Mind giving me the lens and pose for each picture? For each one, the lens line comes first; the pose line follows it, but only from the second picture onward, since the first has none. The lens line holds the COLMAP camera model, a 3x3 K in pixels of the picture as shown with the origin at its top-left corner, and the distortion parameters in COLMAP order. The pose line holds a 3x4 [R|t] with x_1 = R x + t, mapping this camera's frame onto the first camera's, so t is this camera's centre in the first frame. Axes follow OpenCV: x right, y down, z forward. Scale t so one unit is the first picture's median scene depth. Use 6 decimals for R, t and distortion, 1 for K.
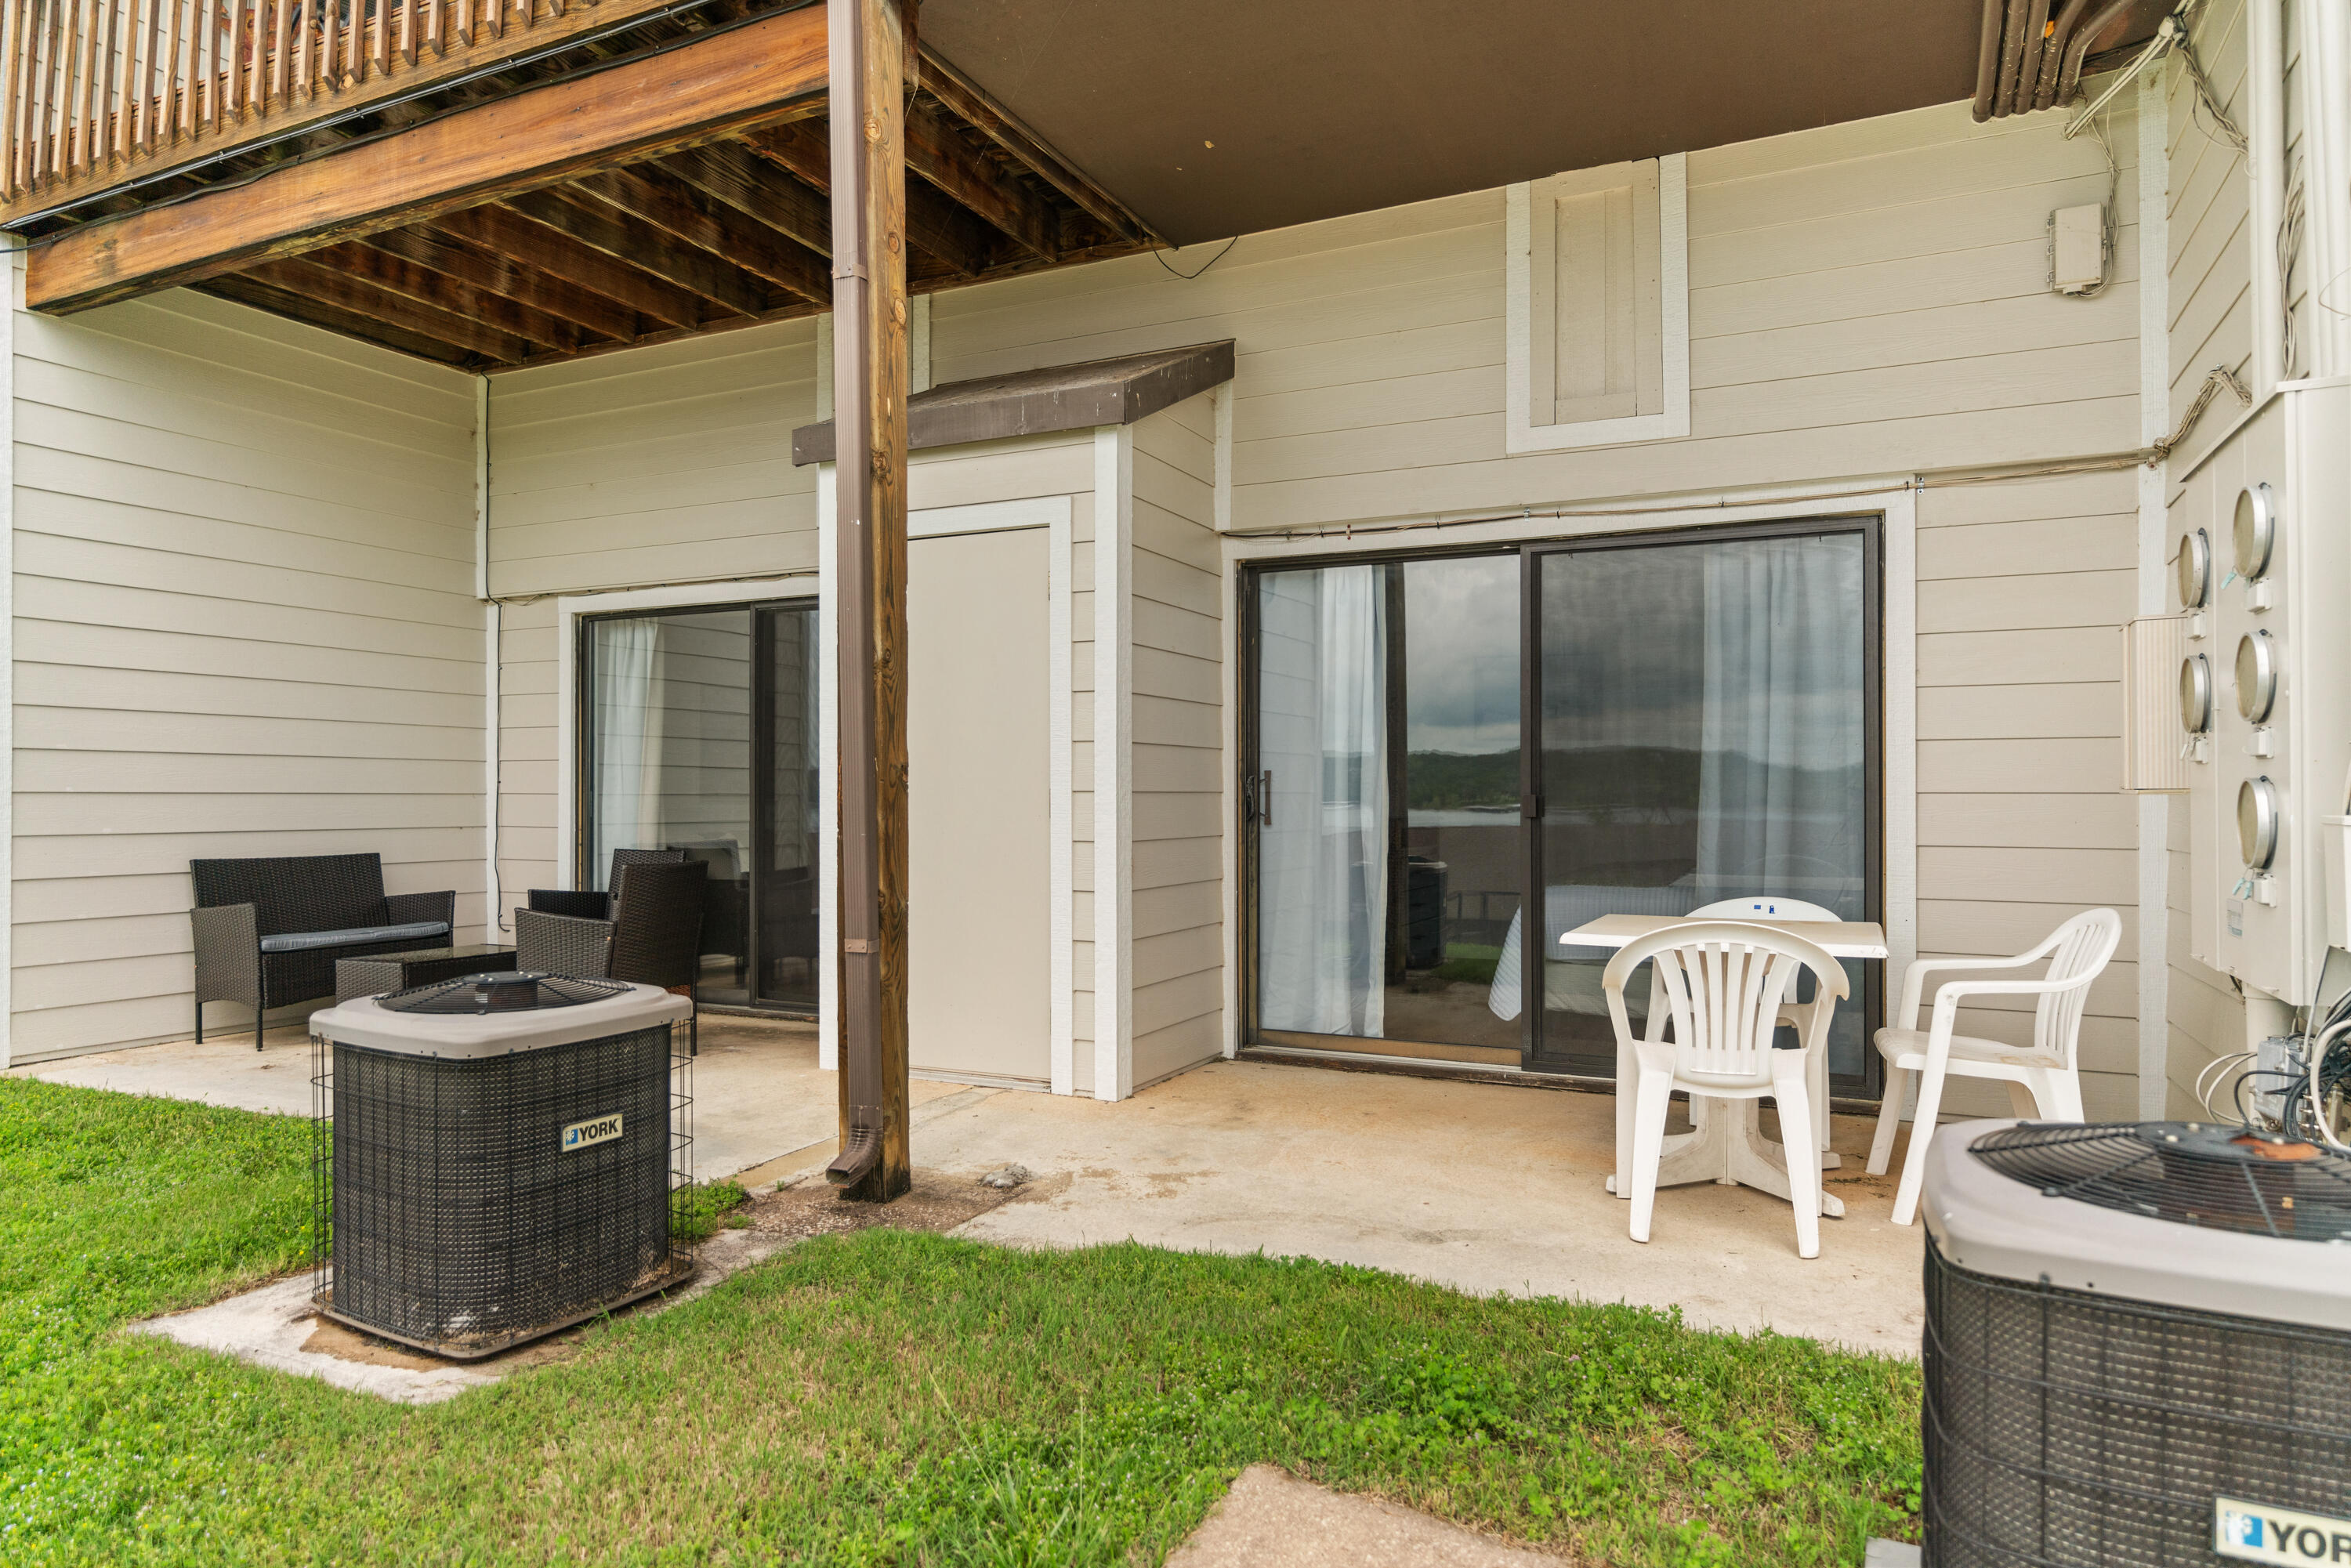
lens RADIAL K [[1407.2, 0, 1175.5], [0, 1407.2, 784.0], [0, 0, 1]] dist [-0.003130, 0.000847]
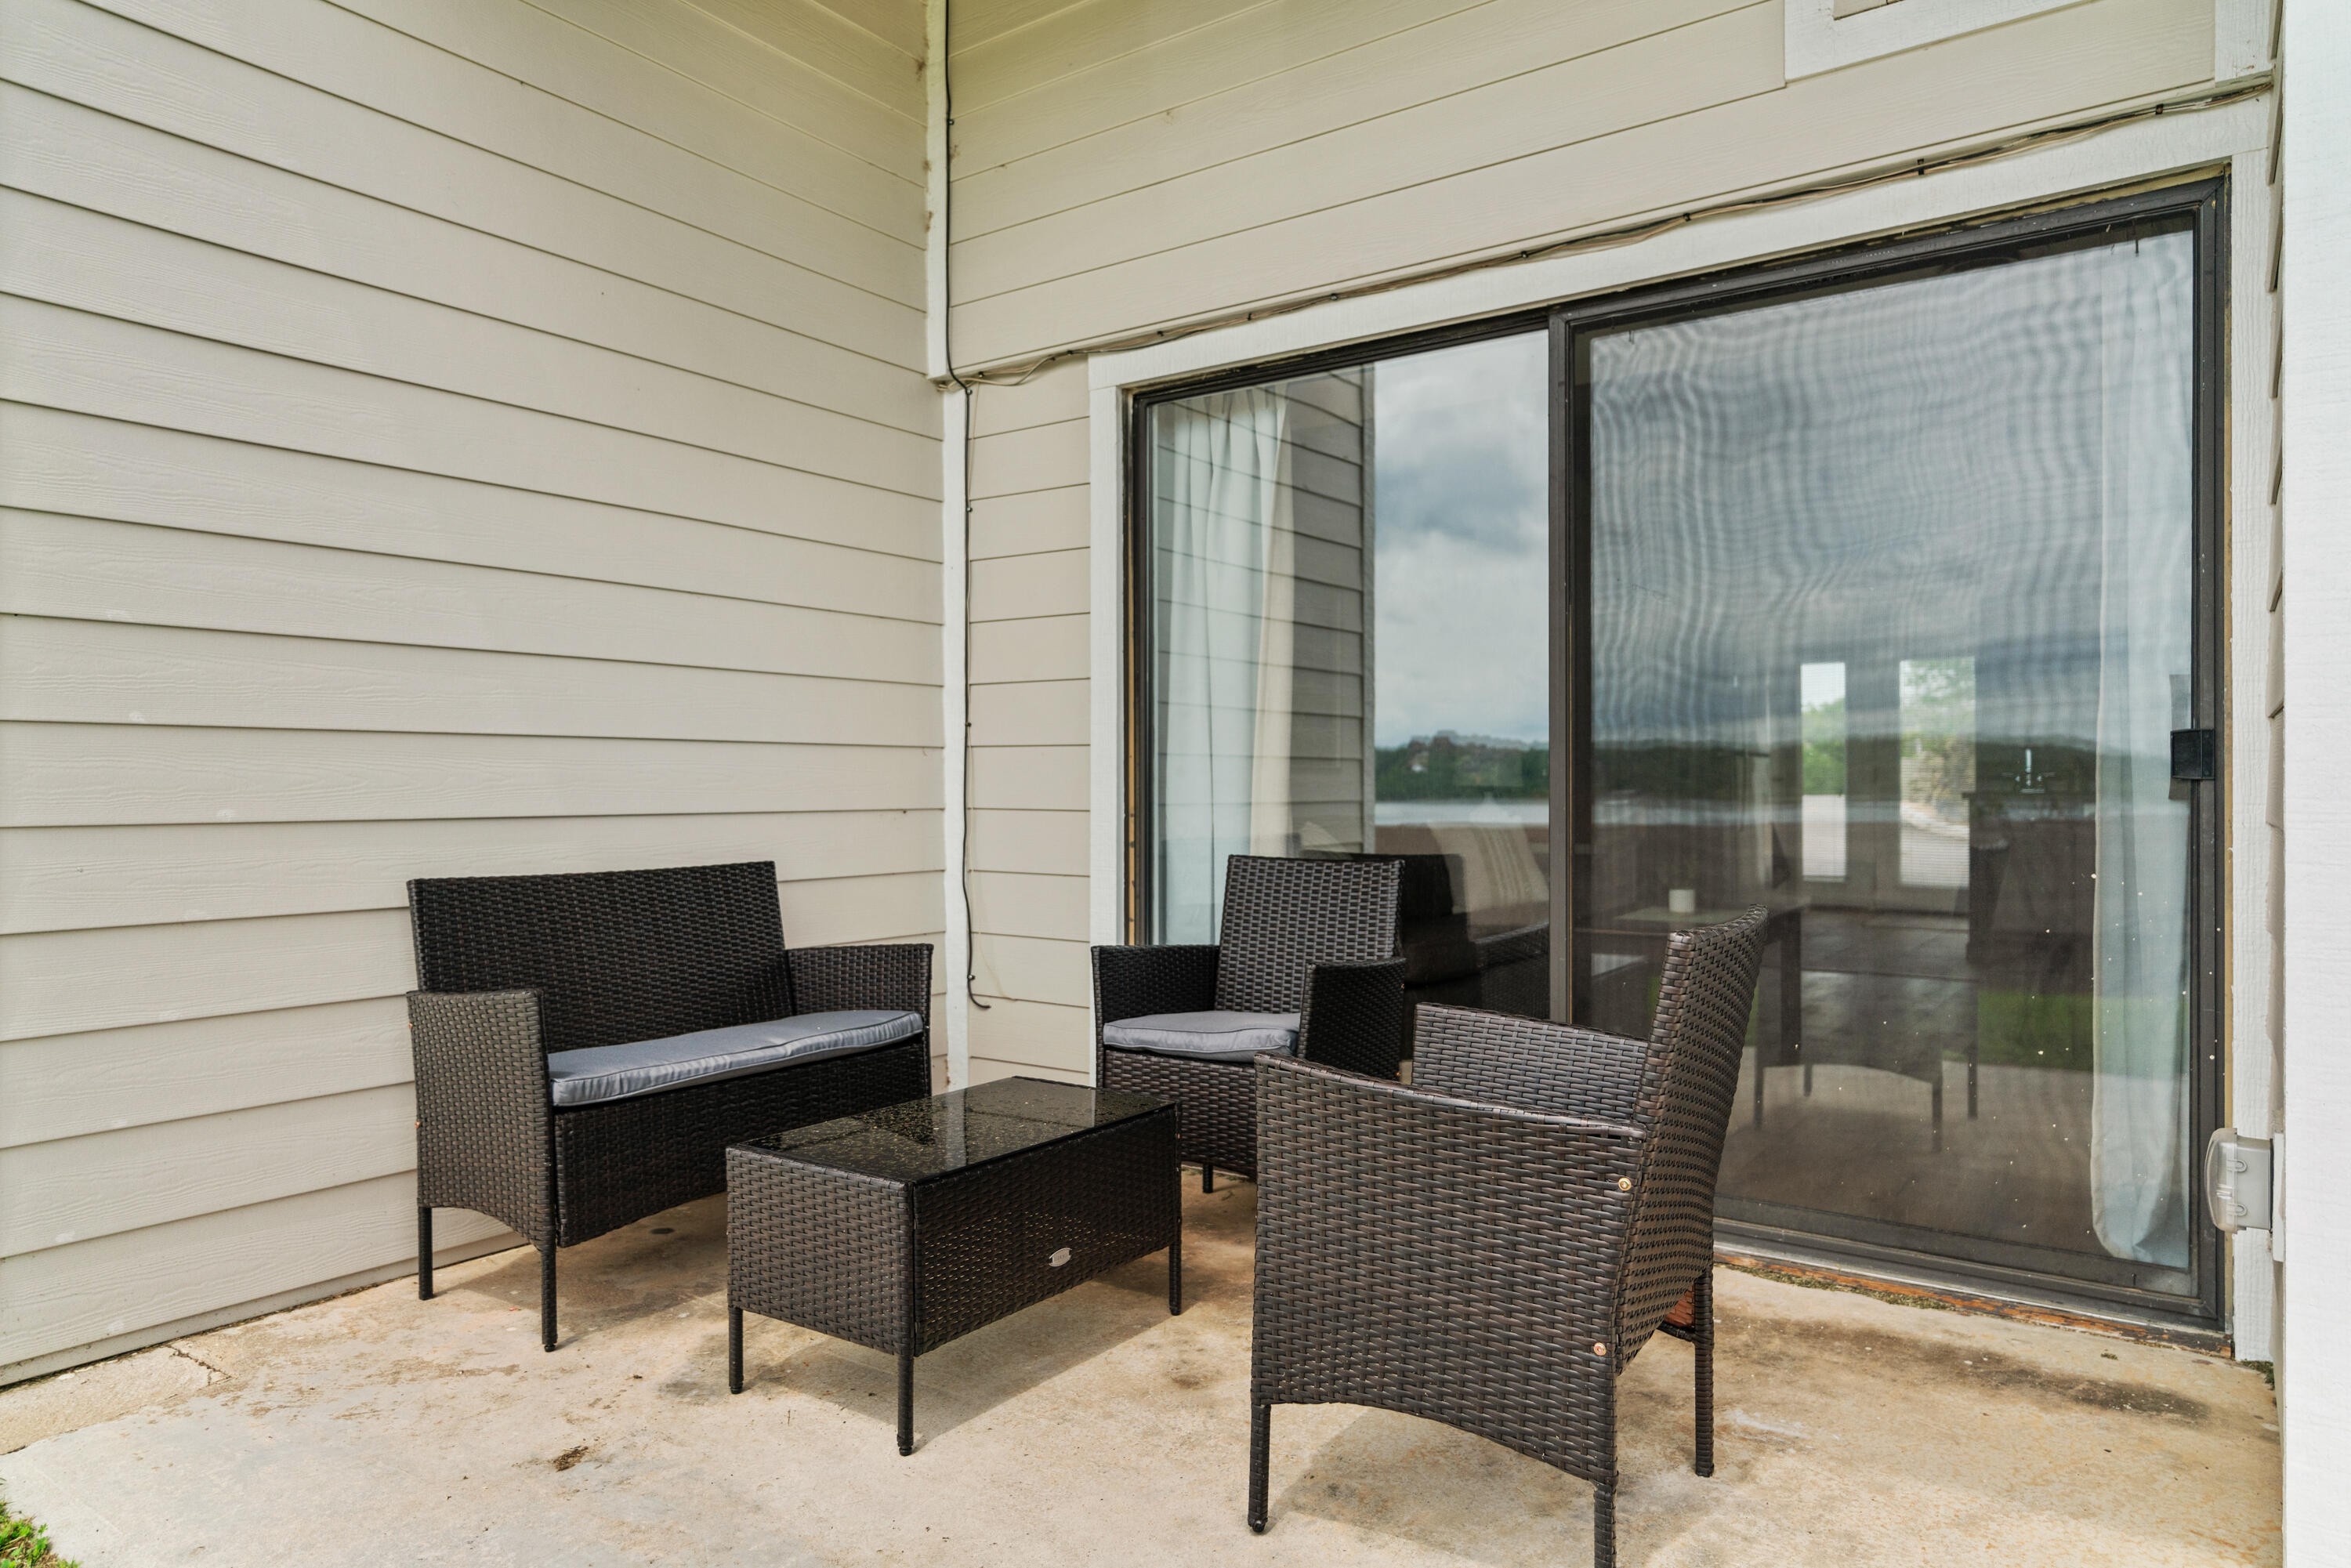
lens RADIAL K [[1407.2, 0, 1175.5], [0, 1407.2, 784.0], [0, 0, 1]] dist [-0.003130, 0.000847]
pose [[0.985457, 0.002262, -0.169911, -0.342208], [-0.000115, 0.999920, 0.012642, 0.015417], [0.169926, -0.012438, 0.985378, 0.534963]]
